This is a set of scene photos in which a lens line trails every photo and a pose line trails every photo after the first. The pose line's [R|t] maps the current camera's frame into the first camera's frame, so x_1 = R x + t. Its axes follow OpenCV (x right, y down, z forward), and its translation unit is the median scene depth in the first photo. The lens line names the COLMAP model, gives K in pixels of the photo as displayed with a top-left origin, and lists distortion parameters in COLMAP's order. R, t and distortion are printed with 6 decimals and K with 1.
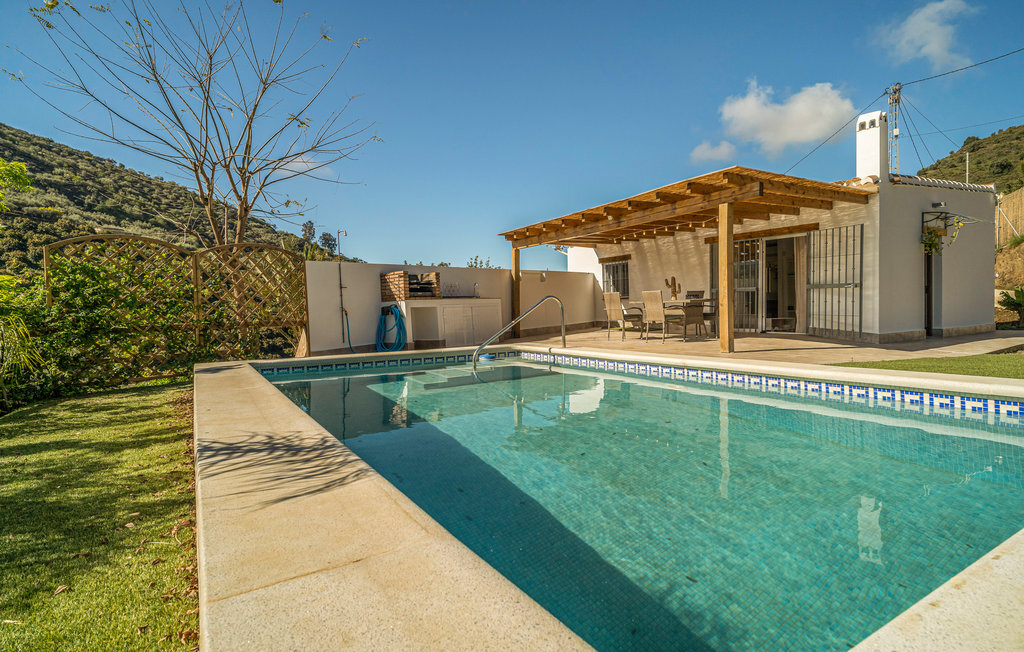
lens RADIAL K [[539.7, 0, 514.4], [0, 539.7, 331.1], [0, 0, 1]] dist [-0.003244, 0.001298]
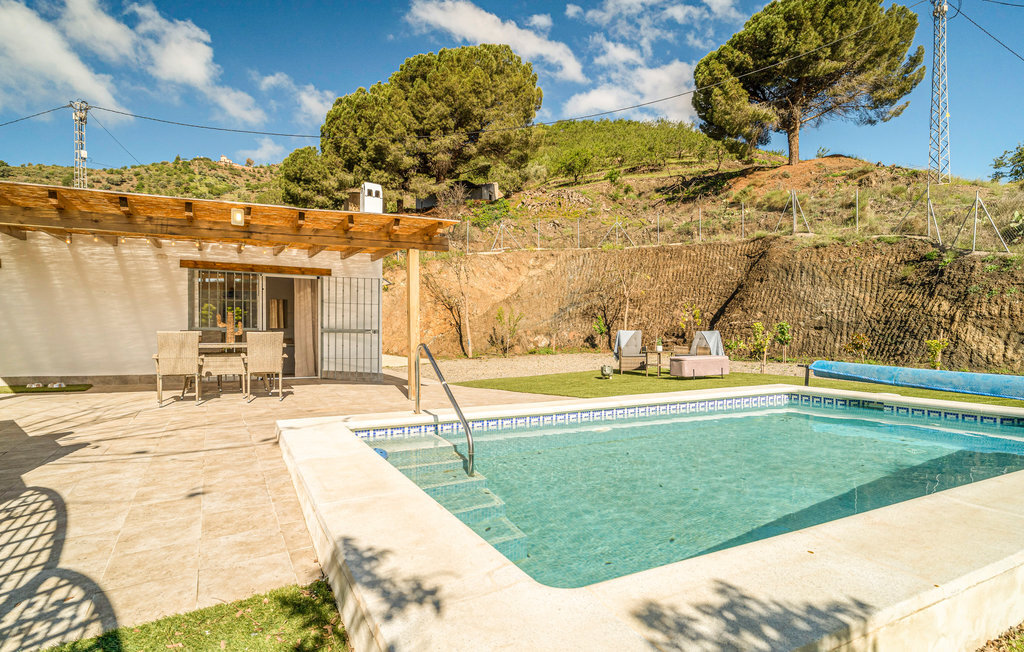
lens RADIAL K [[539.7, 0, 519.4], [0, 539.7, 343.9], [0, 0, 1]] dist [-0.003244, 0.001298]
pose [[0.064024, 0.001530, 0.997947, -0.317555], [0.038819, 0.999238, -0.004022, -0.028505], [-0.997193, 0.038997, 0.063916, 0.413362]]
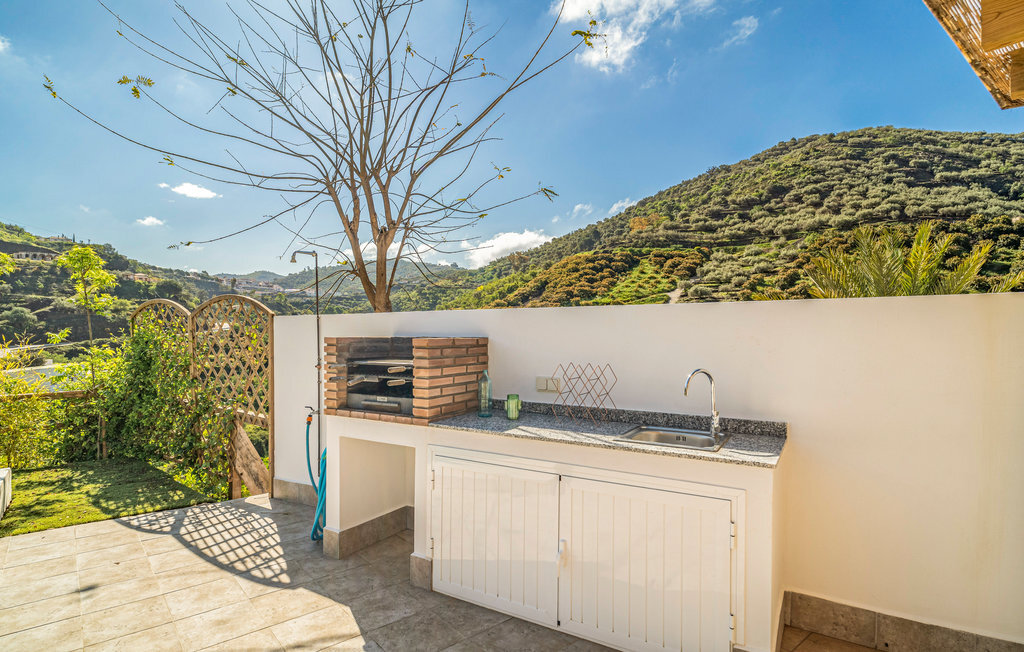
lens RADIAL K [[539.7, 0, 517.9], [0, 539.7, 331.7], [0, 0, 1]] dist [-0.003244, 0.001298]
pose [[0.121436, 0.050847, -0.991296, 0.121263], [-0.041807, 0.998063, 0.046072, -0.089224], [0.991718, 0.035848, 0.123327, 0.701644]]
